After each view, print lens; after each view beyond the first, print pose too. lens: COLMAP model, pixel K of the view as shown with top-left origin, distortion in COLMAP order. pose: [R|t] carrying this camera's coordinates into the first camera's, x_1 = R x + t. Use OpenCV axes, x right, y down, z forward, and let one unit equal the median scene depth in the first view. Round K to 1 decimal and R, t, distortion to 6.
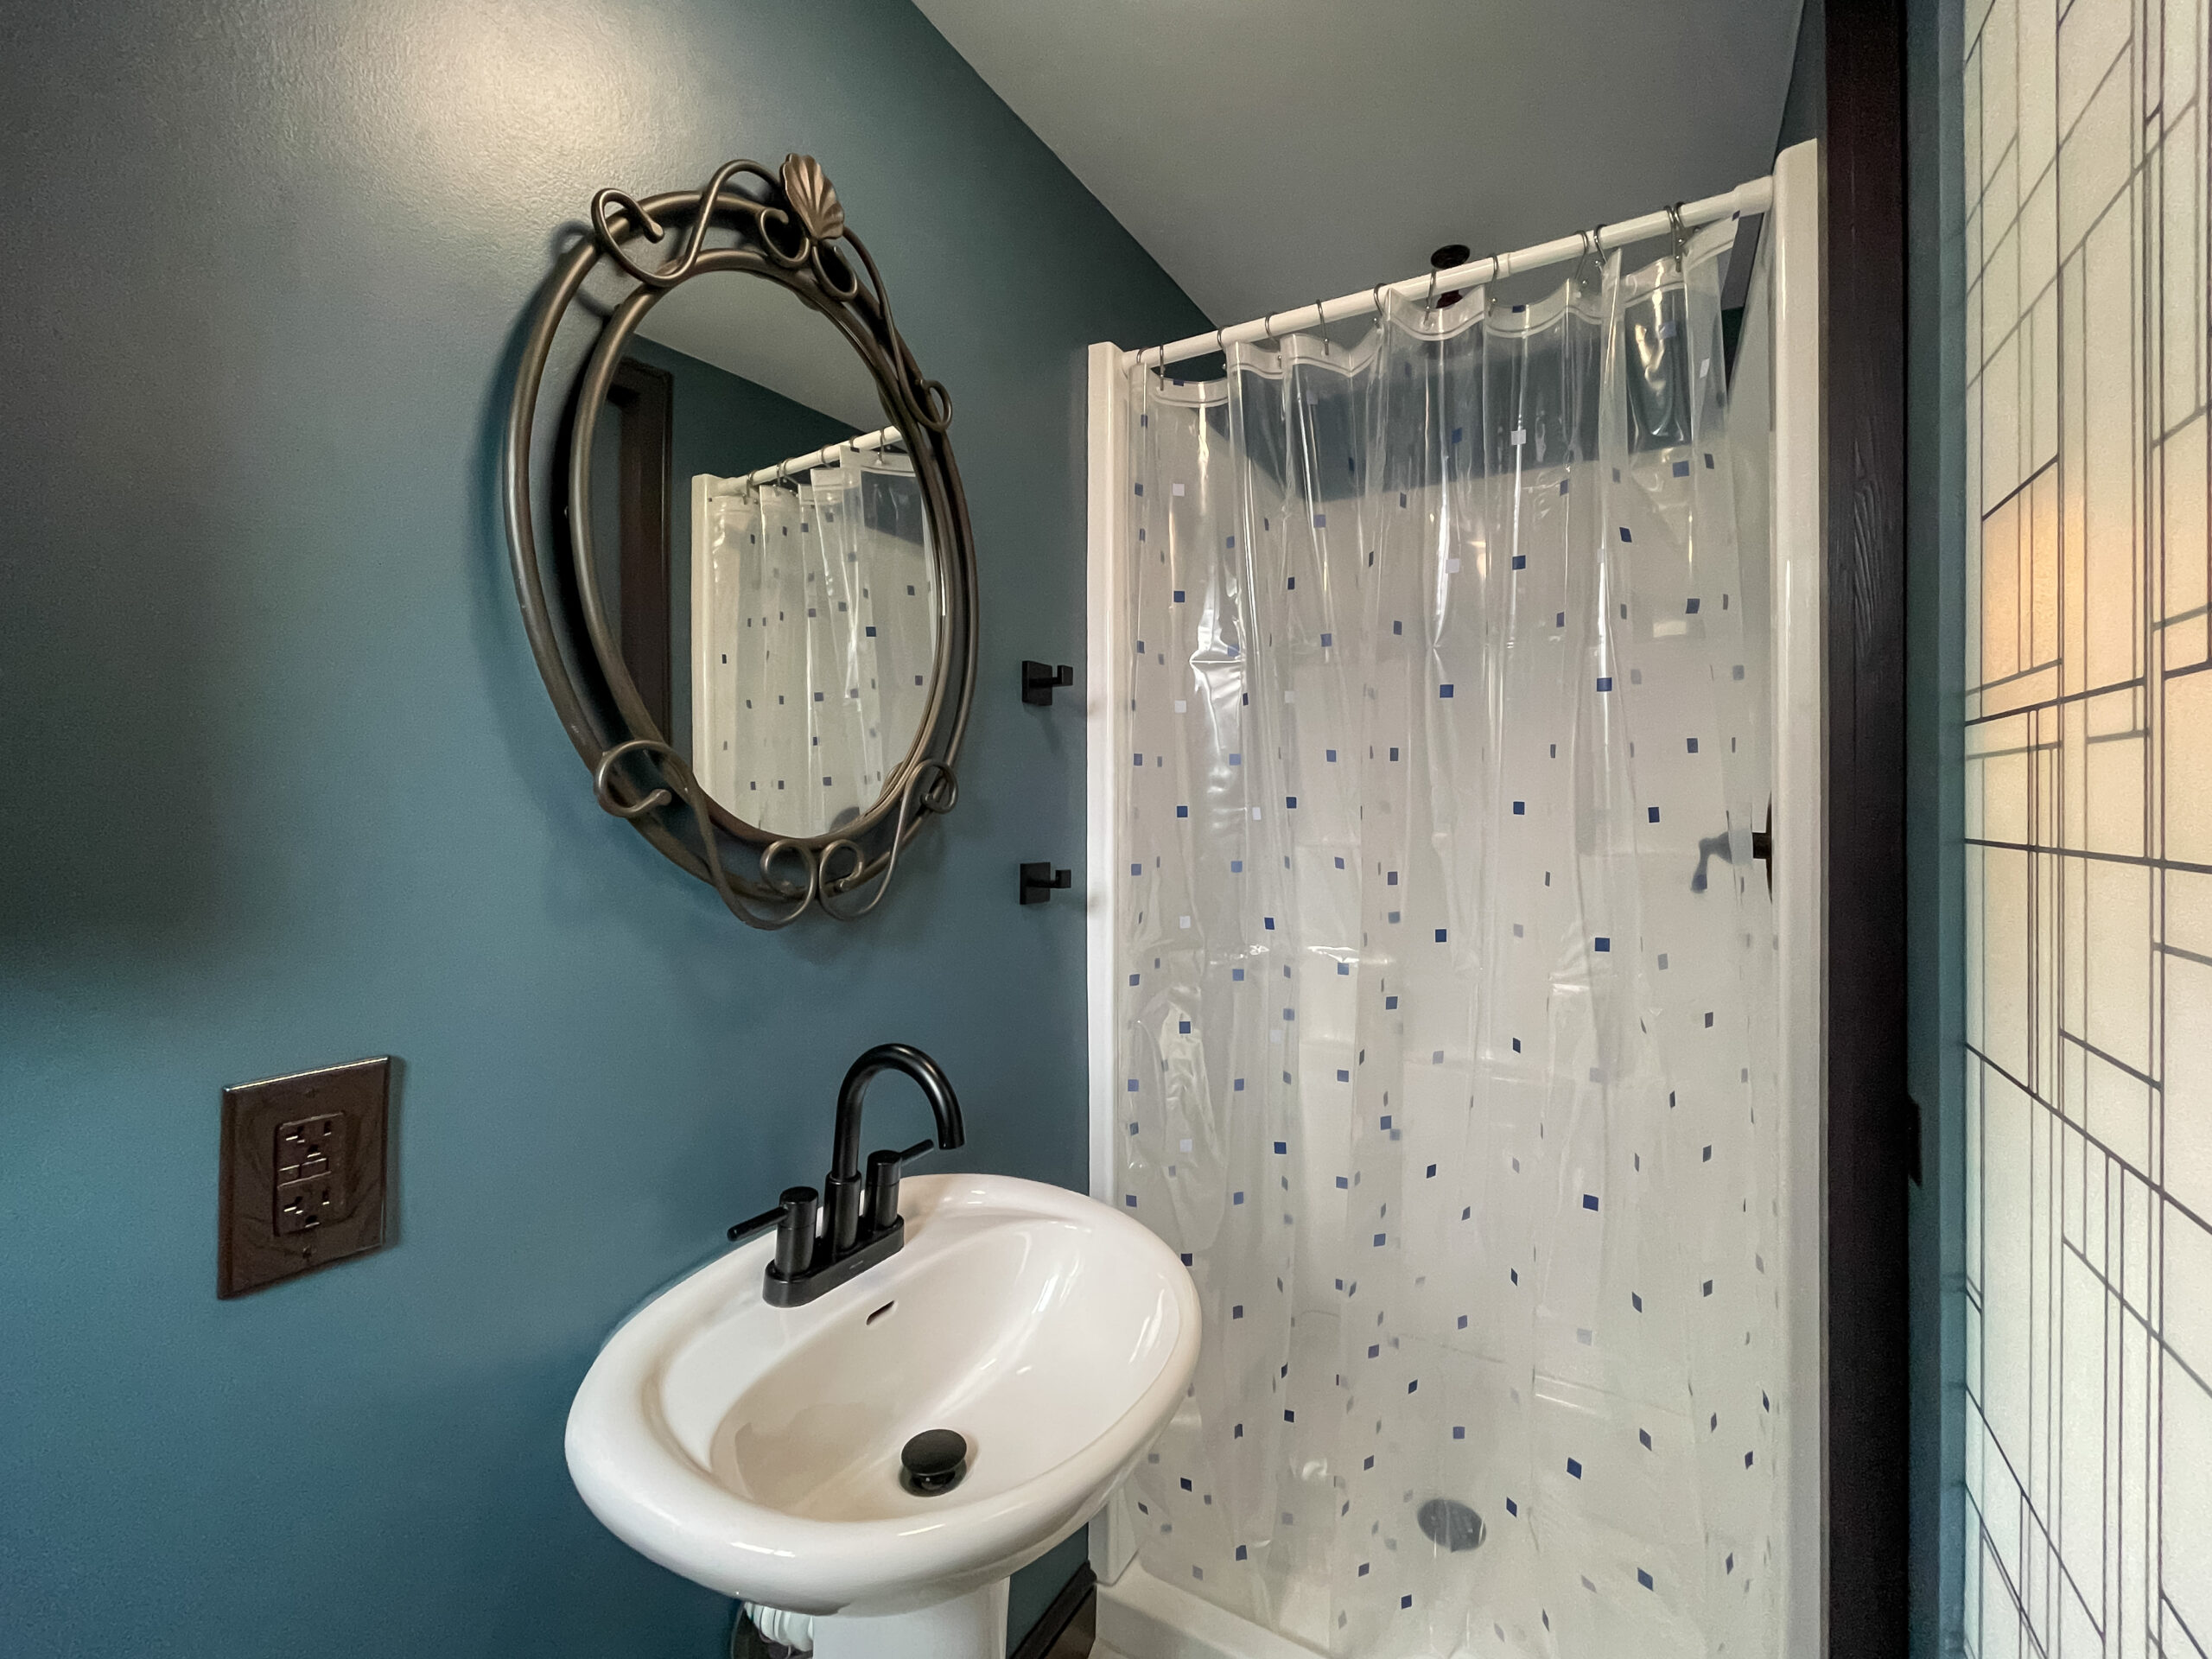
lens RADIAL K [[885.6, 0, 1119.0], [0, 885.6, 802.3], [0, 0, 1]] dist [-0.000562, -0.000025]
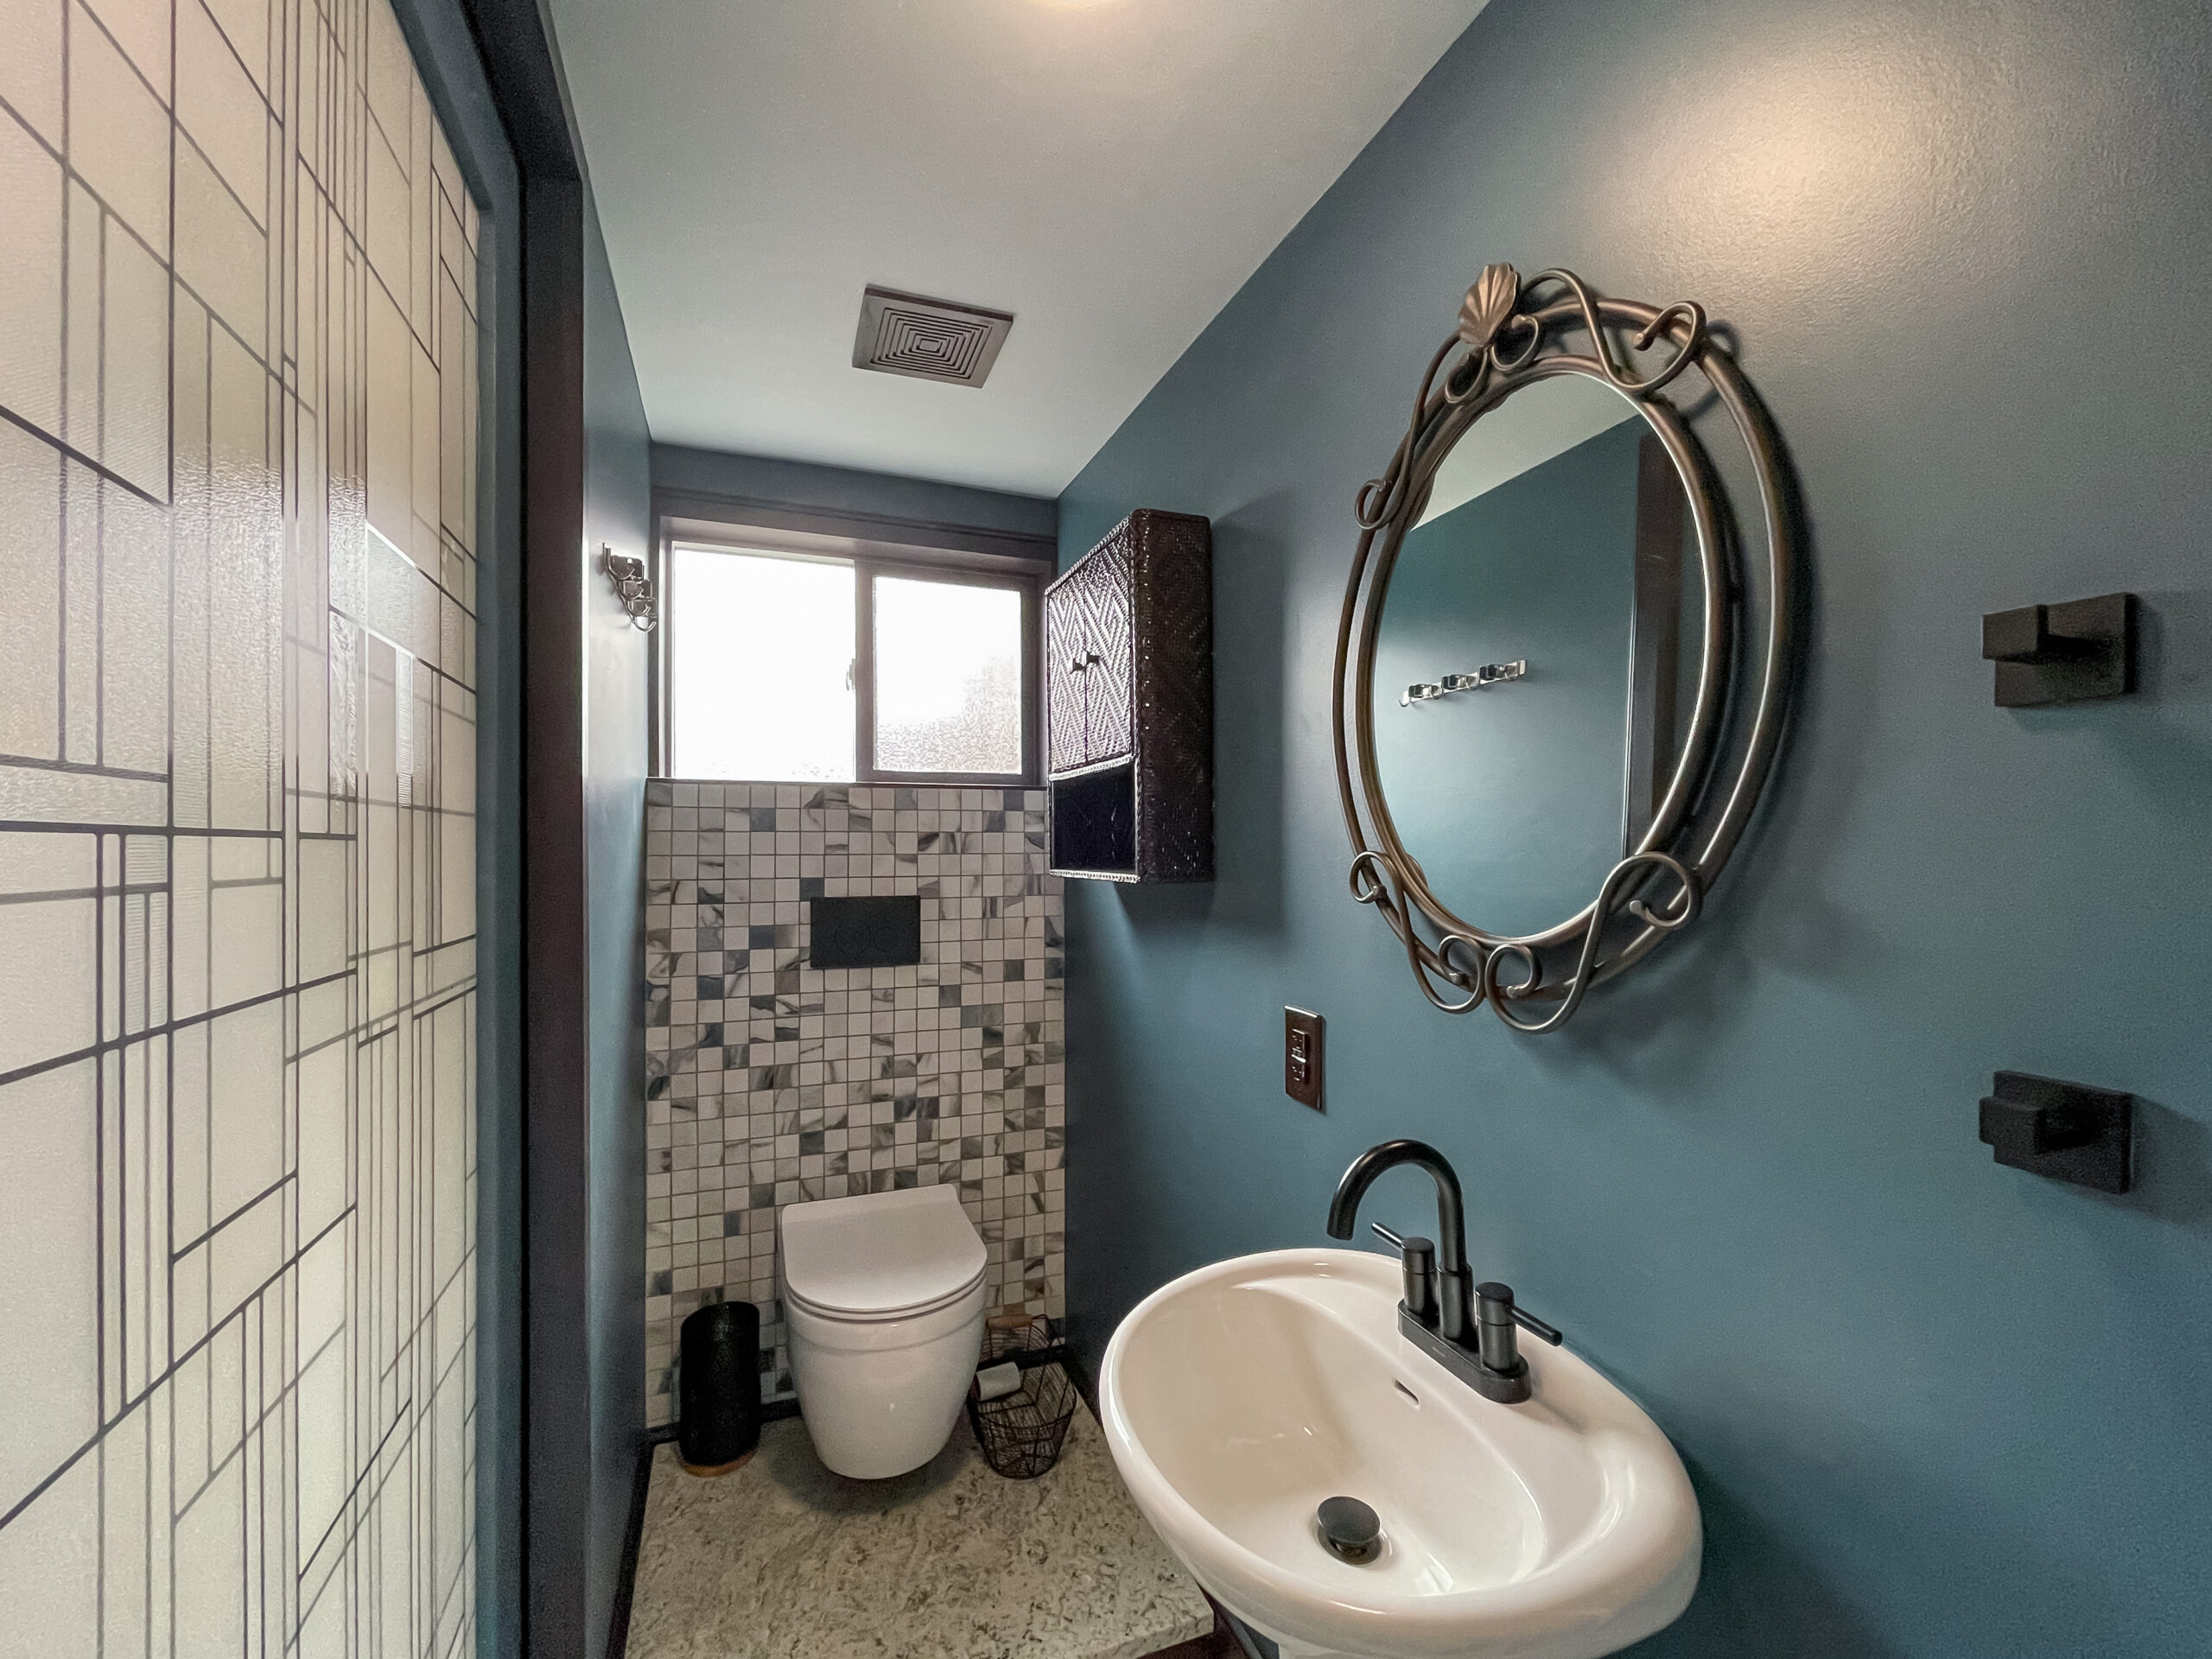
lens RADIAL K [[883.2, 0, 1097.9], [0, 883.2, 822.7], [0, 0, 1]] dist [-0.002099, -0.000318]
pose [[-0.617930, -0.018162, -0.786023, 1.148884], [0.007836, 0.999541, -0.029256, -0.091519], [0.786194, -0.024237, -0.617505, 2.075124]]
